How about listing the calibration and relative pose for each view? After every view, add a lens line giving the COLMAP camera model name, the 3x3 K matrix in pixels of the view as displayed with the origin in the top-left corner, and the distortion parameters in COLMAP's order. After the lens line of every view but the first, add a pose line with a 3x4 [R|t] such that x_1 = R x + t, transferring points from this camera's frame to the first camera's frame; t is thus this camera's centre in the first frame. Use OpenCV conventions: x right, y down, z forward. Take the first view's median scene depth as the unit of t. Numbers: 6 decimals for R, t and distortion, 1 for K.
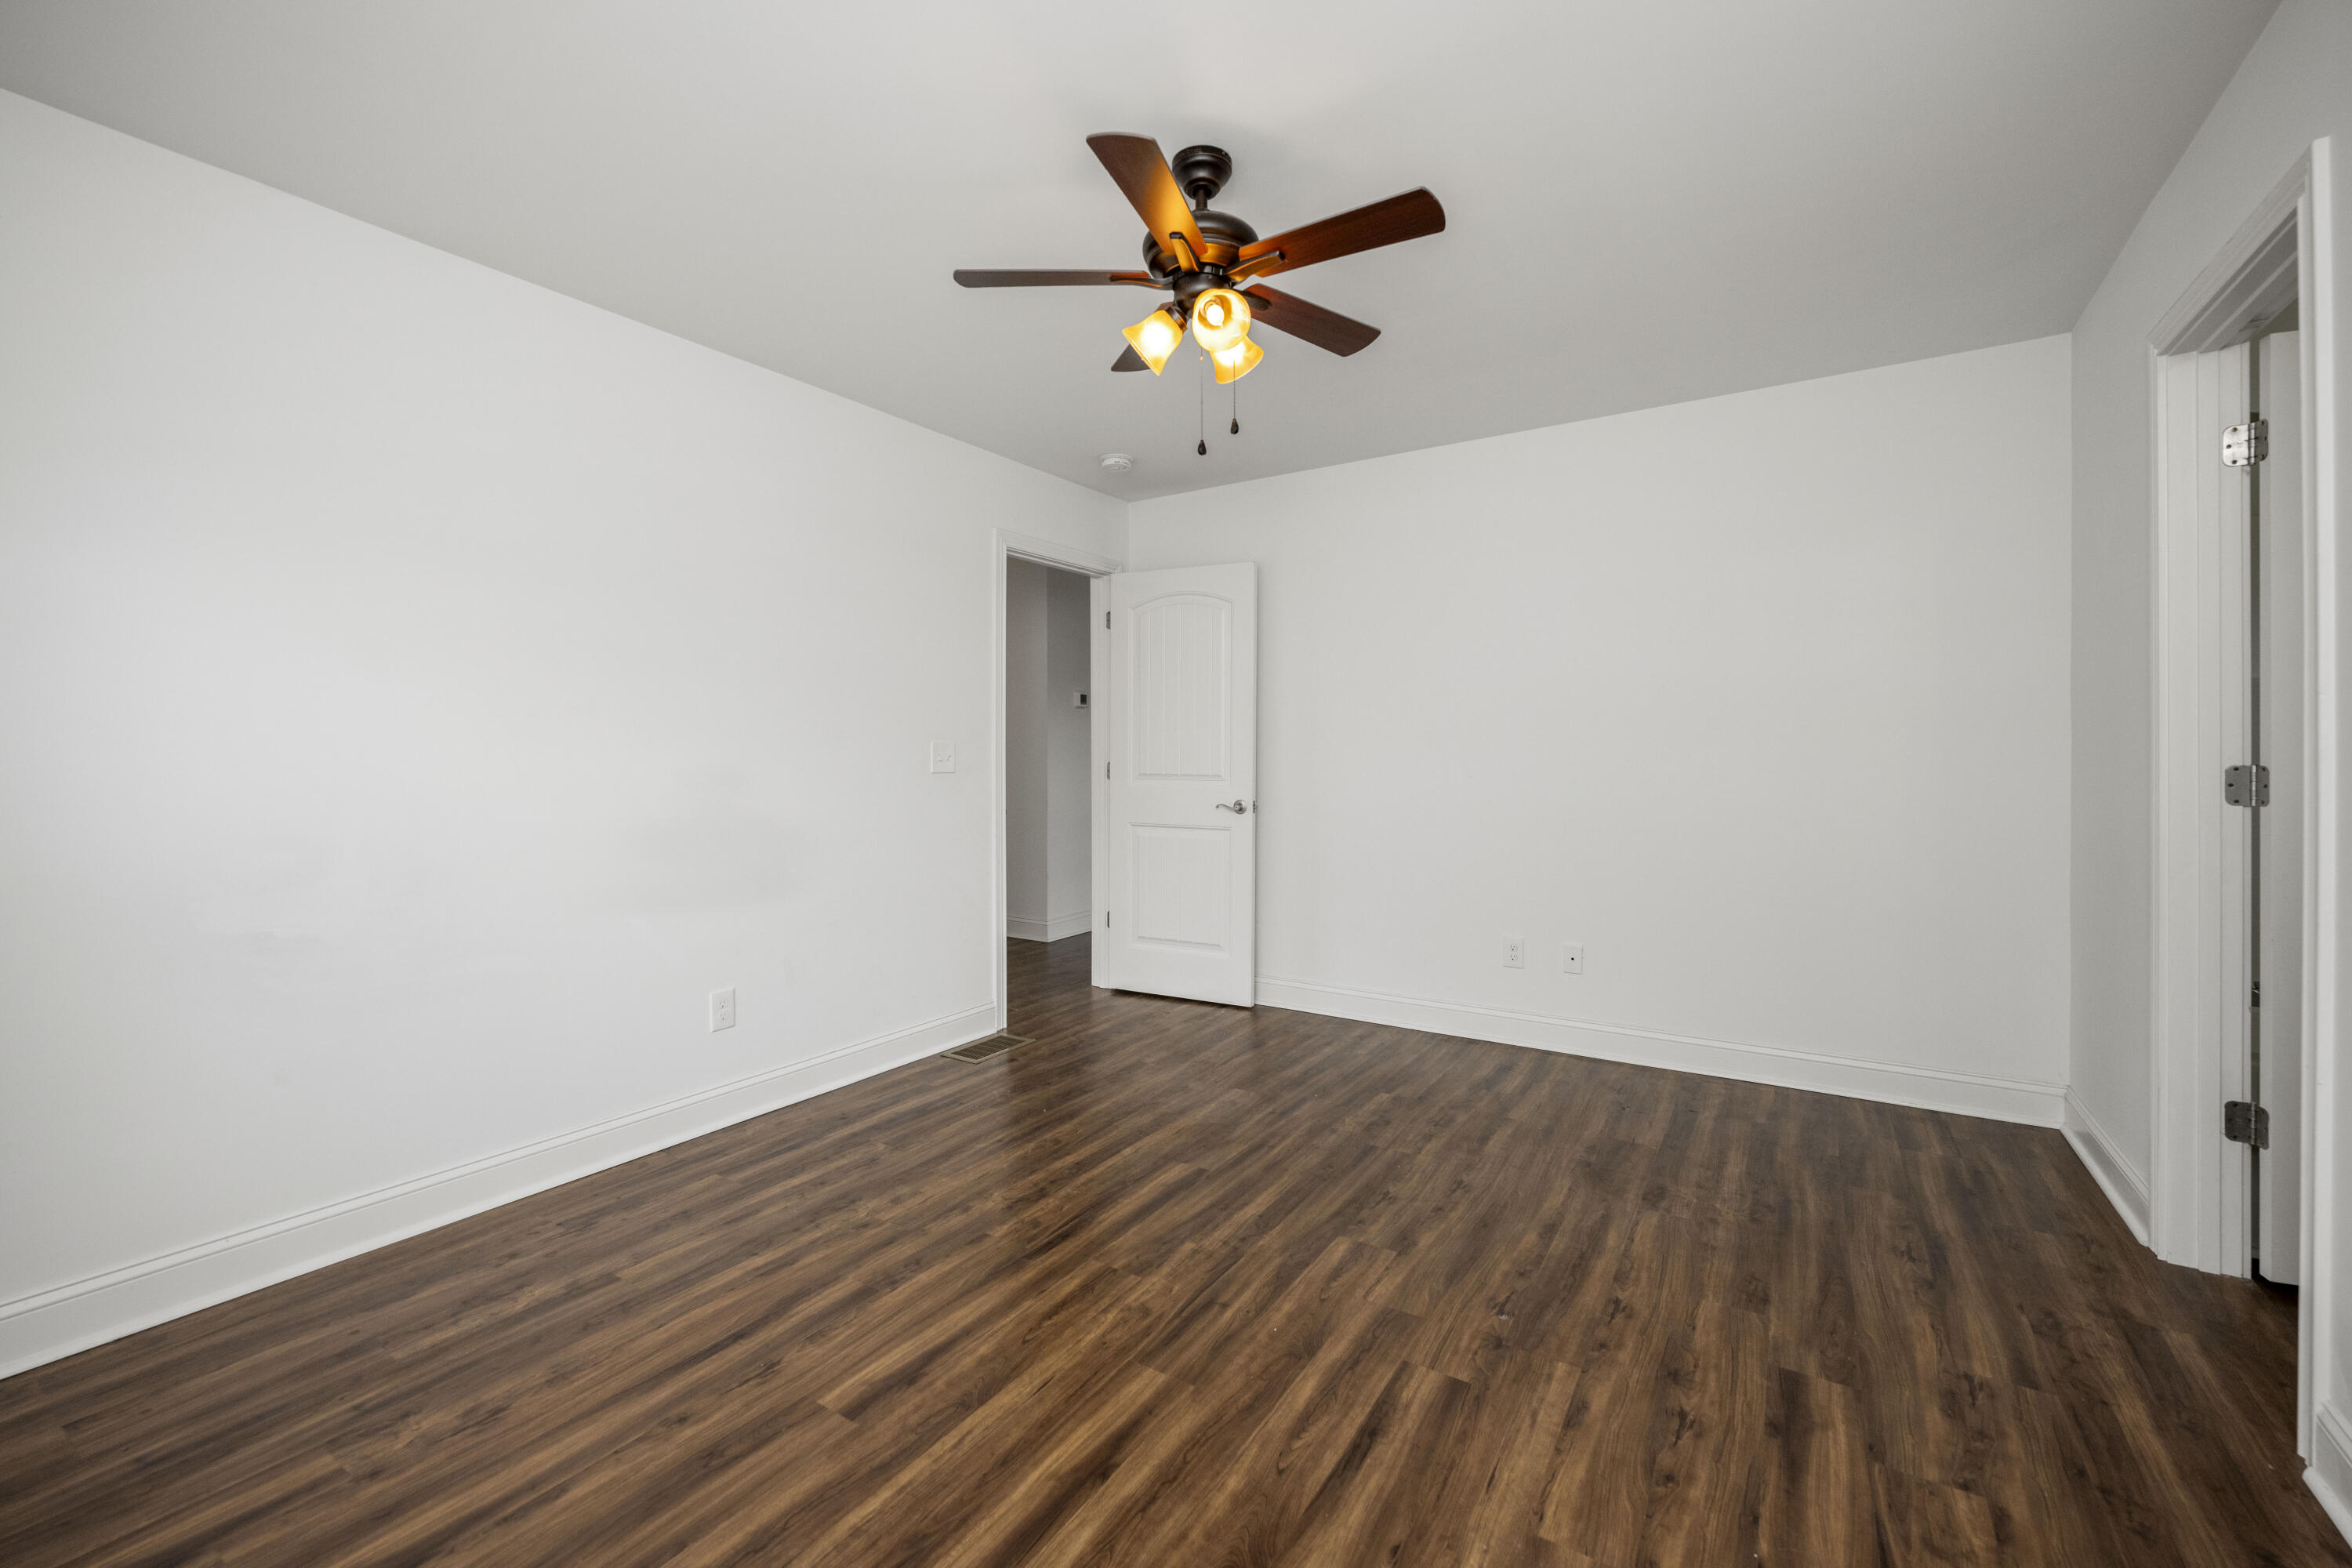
lens RADIAL K [[957.5, 0, 1170.1], [0, 957.5, 776.2], [0, 0, 1]] dist [-0.004513, -0.000530]
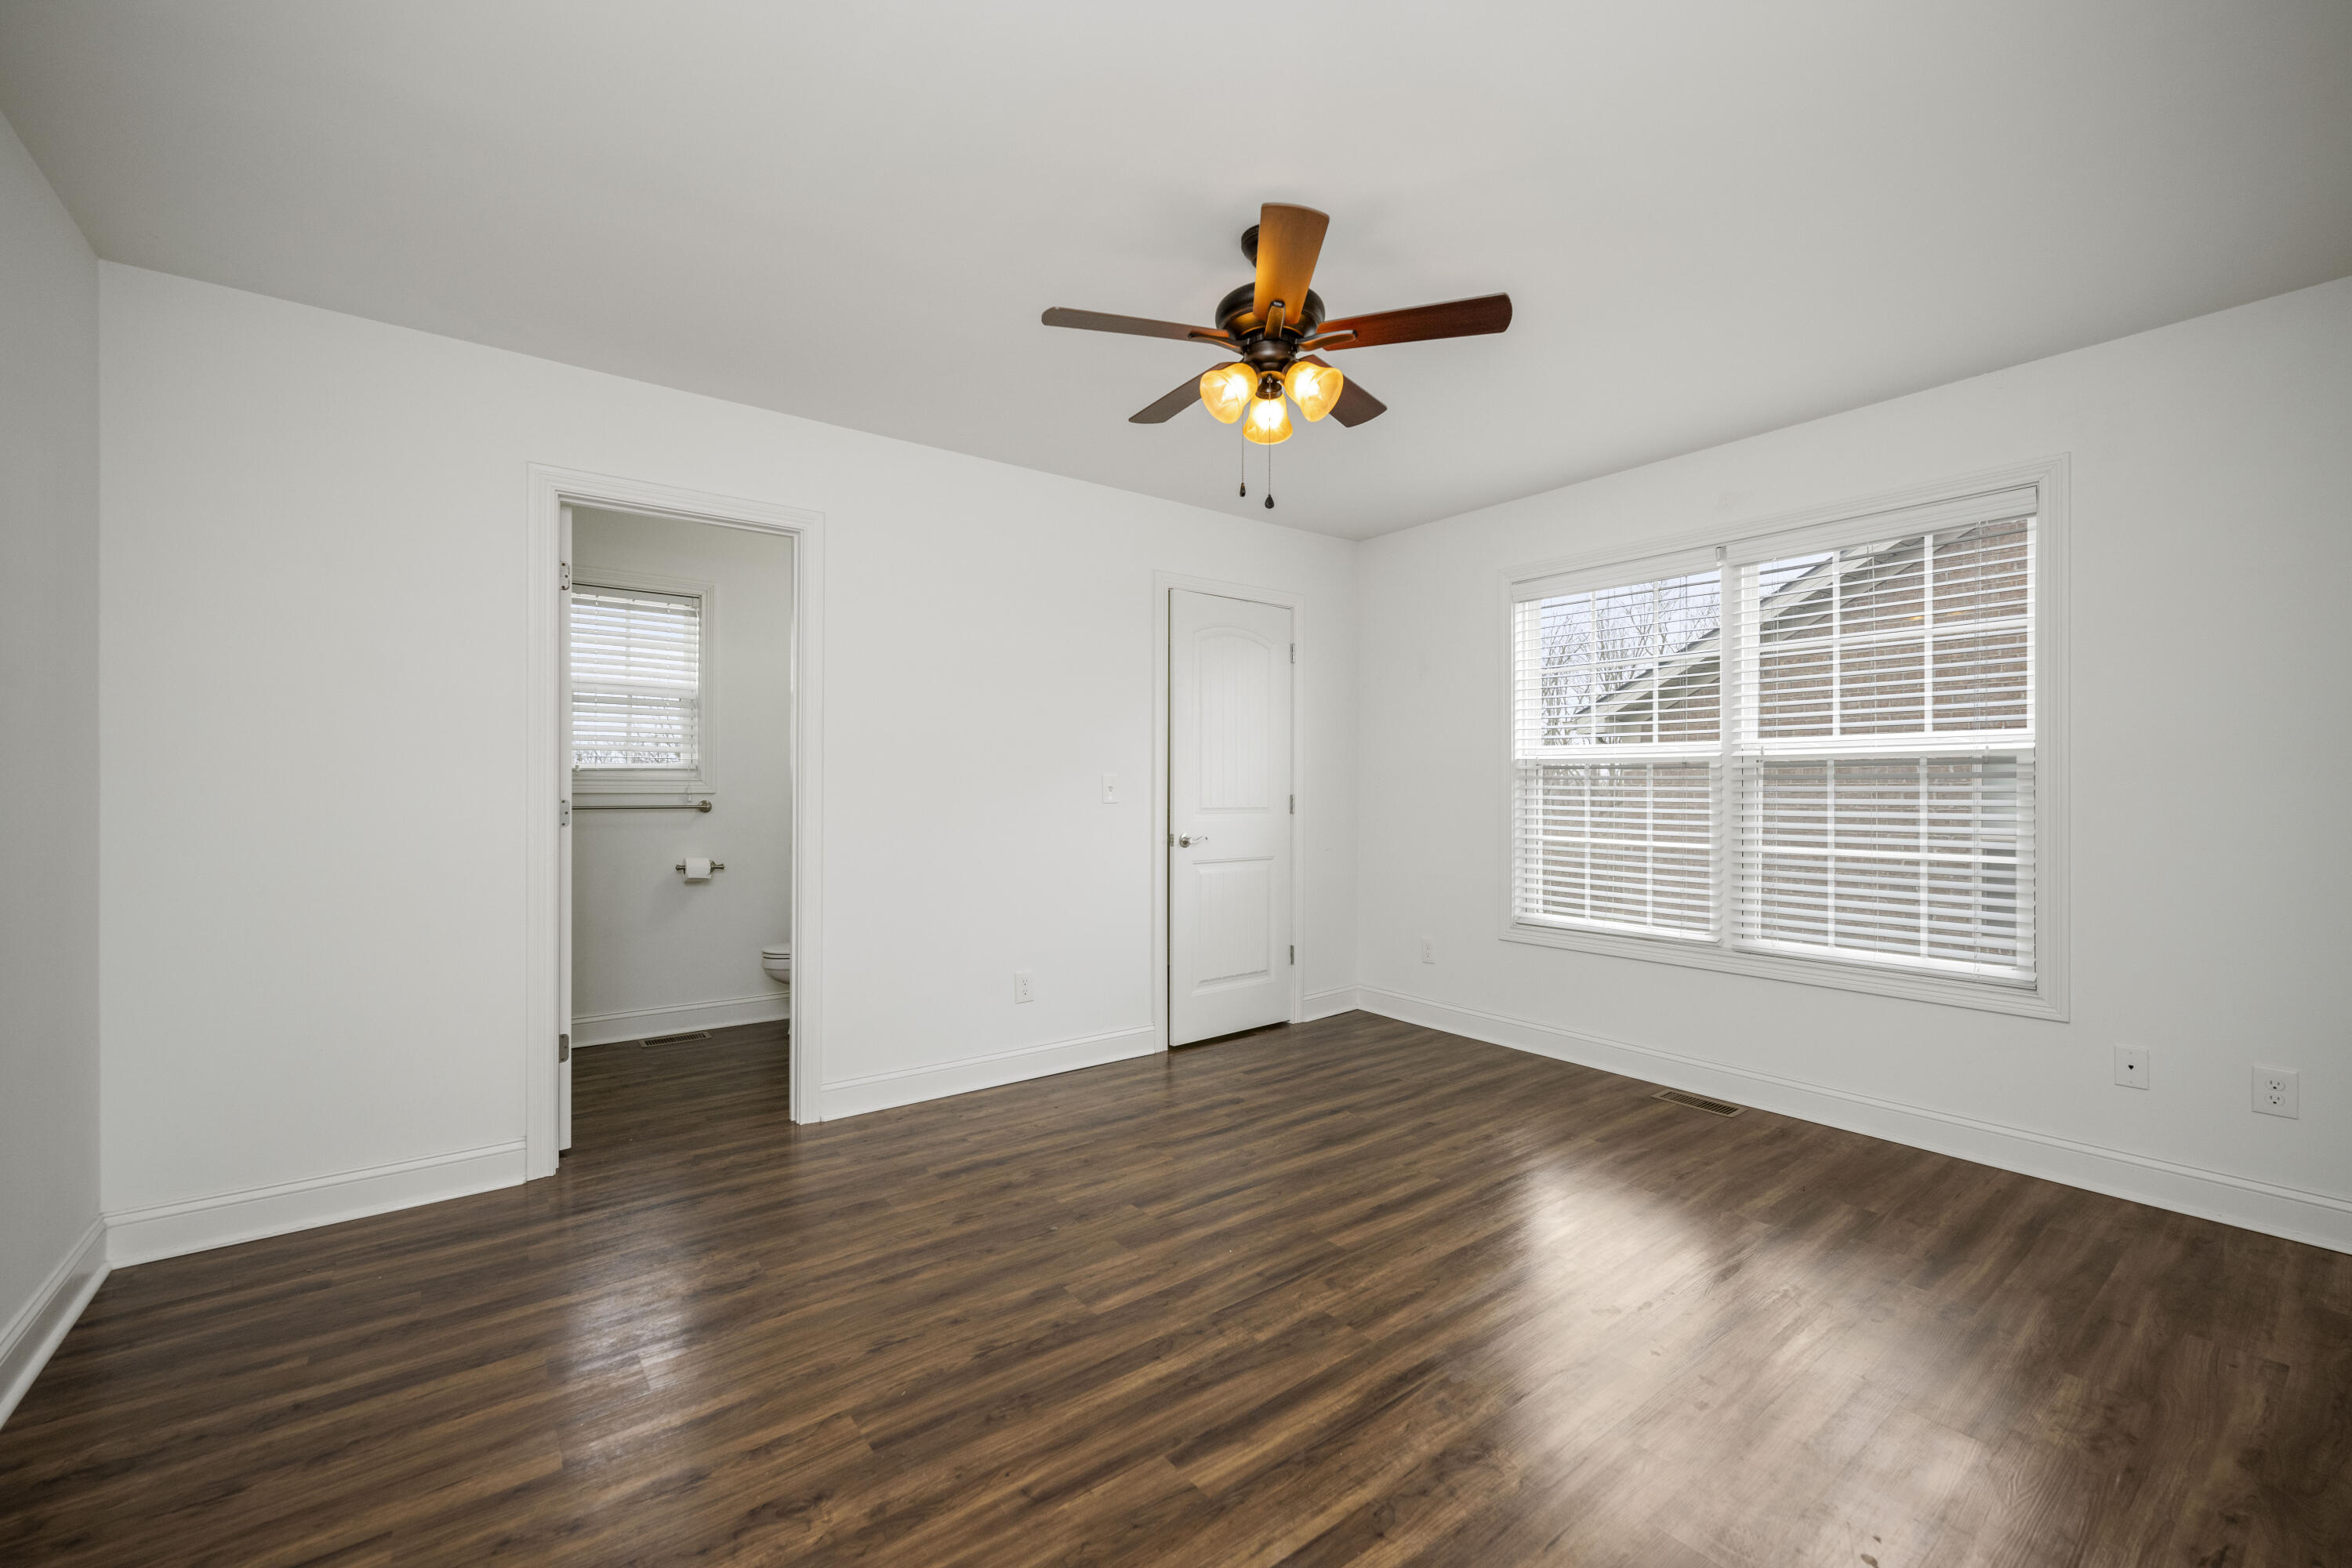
lens RADIAL K [[957.5, 0, 1175.7], [0, 957.5, 782.4], [0, 0, 1]] dist [-0.004513, -0.000530]
pose [[-0.941452, 0.006184, 0.337089, -0.219371], [0.012401, 0.999790, 0.016294, -0.045939], [-0.336918, 0.019520, -0.941332, 1.948615]]
